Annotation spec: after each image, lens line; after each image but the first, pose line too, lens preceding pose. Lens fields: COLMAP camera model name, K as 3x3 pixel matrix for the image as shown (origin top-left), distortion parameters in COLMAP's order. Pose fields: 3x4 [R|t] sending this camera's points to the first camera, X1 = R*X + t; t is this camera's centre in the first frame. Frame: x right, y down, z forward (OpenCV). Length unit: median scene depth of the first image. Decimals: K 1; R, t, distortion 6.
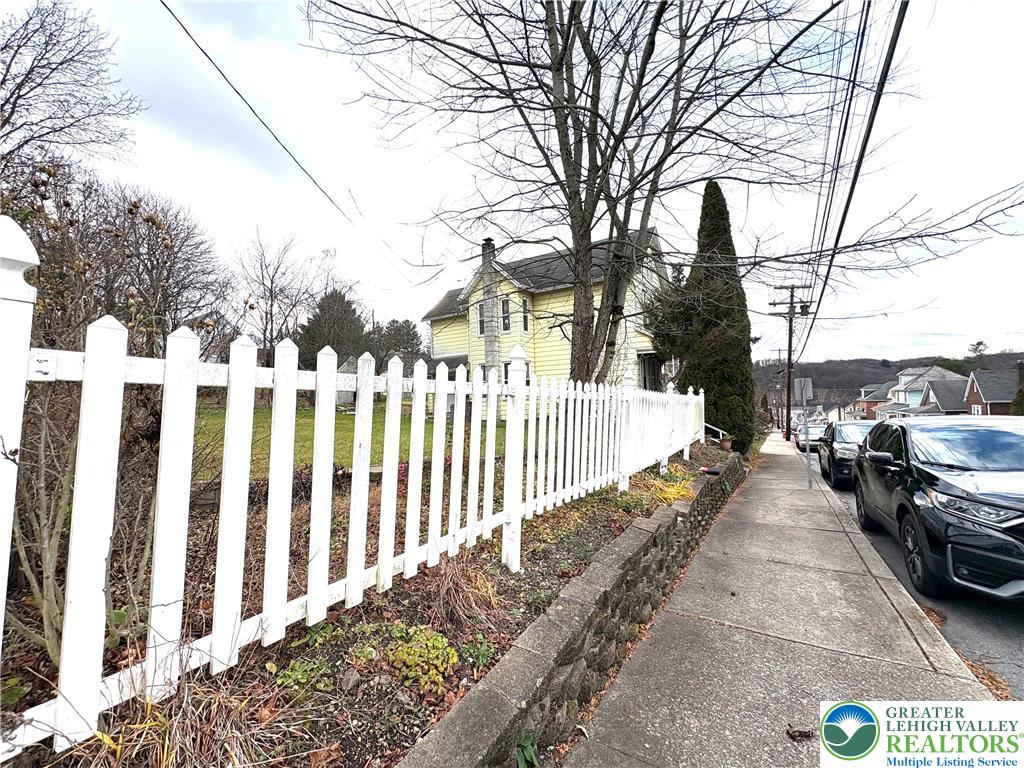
lens RADIAL K [[409.9, 0, 512.0], [0, 409.9, 384.0], [0, 0, 1]] dist [0.000254, 0.000395]
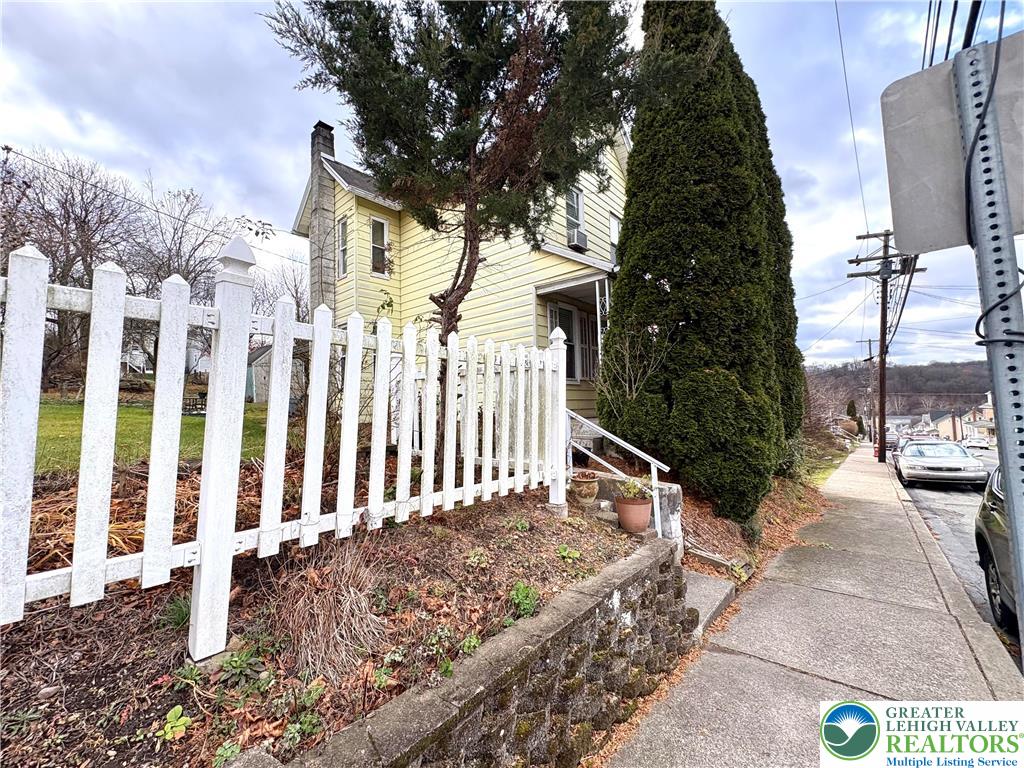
lens RADIAL K [[409.9, 0, 512.0], [0, 409.9, 384.0], [0, 0, 1]] dist [0.000254, 0.000395]
pose [[0.989721, -0.000899, -0.143010, 0.249313], [-0.001270, 0.999886, -0.015076, 0.030725], [0.143007, 0.015102, 0.989606, 0.362621]]
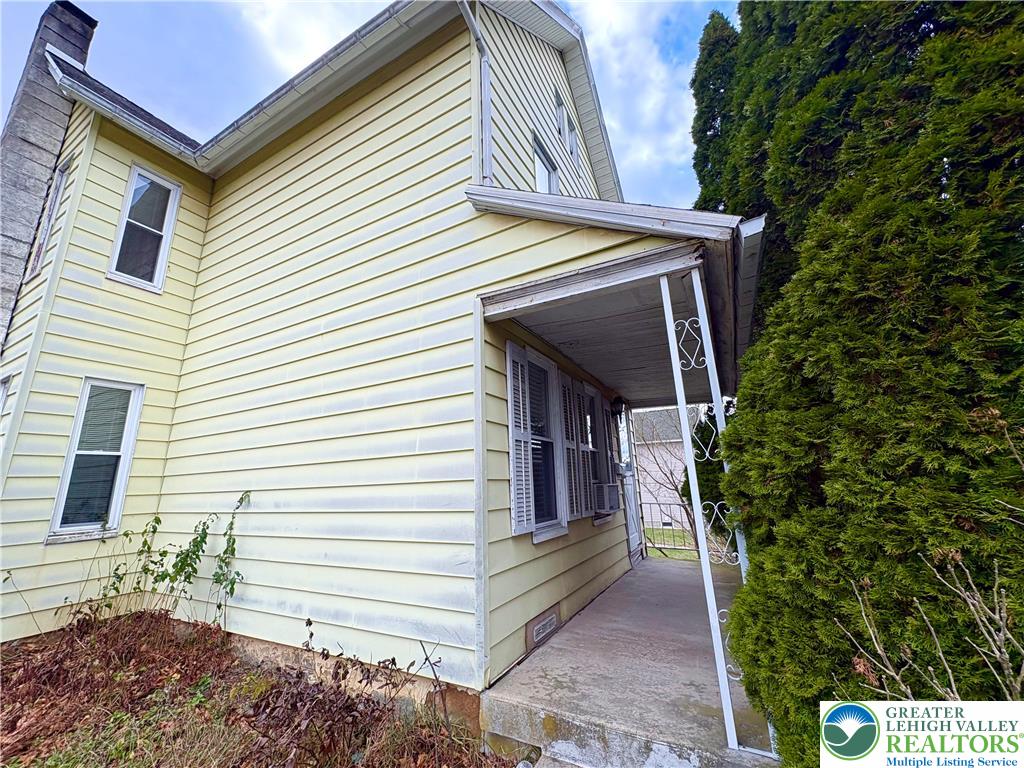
lens RADIAL K [[409.9, 0, 512.0], [0, 409.9, 384.0], [0, 0, 1]] dist [0.000254, 0.000395]
pose [[0.996494, 0.020227, 0.081187, 0.217973], [-0.002839, 0.977955, -0.208795, -0.000823], [-0.083621, 0.207833, 0.974584, 0.584150]]
